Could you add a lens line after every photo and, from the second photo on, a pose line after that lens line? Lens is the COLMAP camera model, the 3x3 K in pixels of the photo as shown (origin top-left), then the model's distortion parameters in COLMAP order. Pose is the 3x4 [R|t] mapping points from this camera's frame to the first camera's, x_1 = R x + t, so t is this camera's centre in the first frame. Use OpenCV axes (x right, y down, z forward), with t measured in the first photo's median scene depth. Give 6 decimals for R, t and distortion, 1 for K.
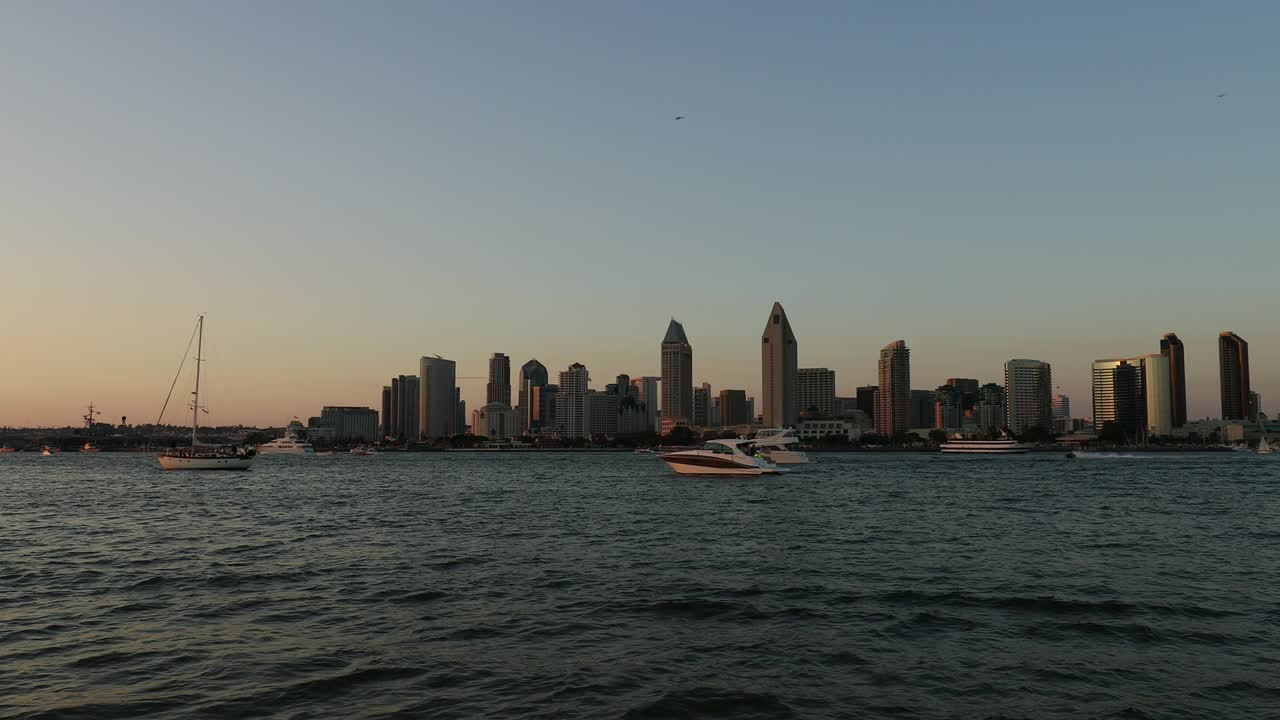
lens RADIAL K [[1384.5, 0, 640.0], [0, 1384.5, 360.0], [0, 0, 1]] dist [0.018073, 0.023607]
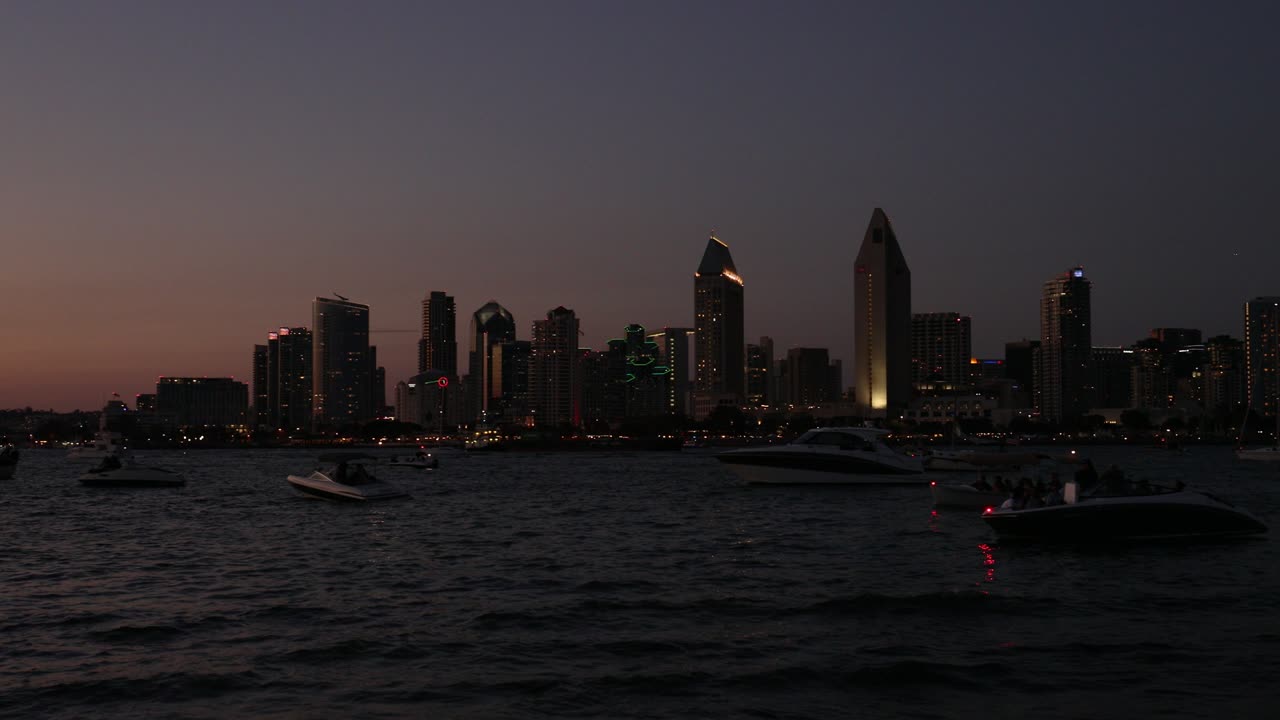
lens RADIAL K [[1716.5, 0, 640.0], [0, 1716.5, 360.0], [0, 0, 1]] dist [0.116770, 0.033716]
pose [[0.999953, -0.003883, 0.008881, -0.016746], [0.003731, 0.999848, 0.017050, 0.013405], [-0.008946, -0.017016, 0.999815, 0.216012]]
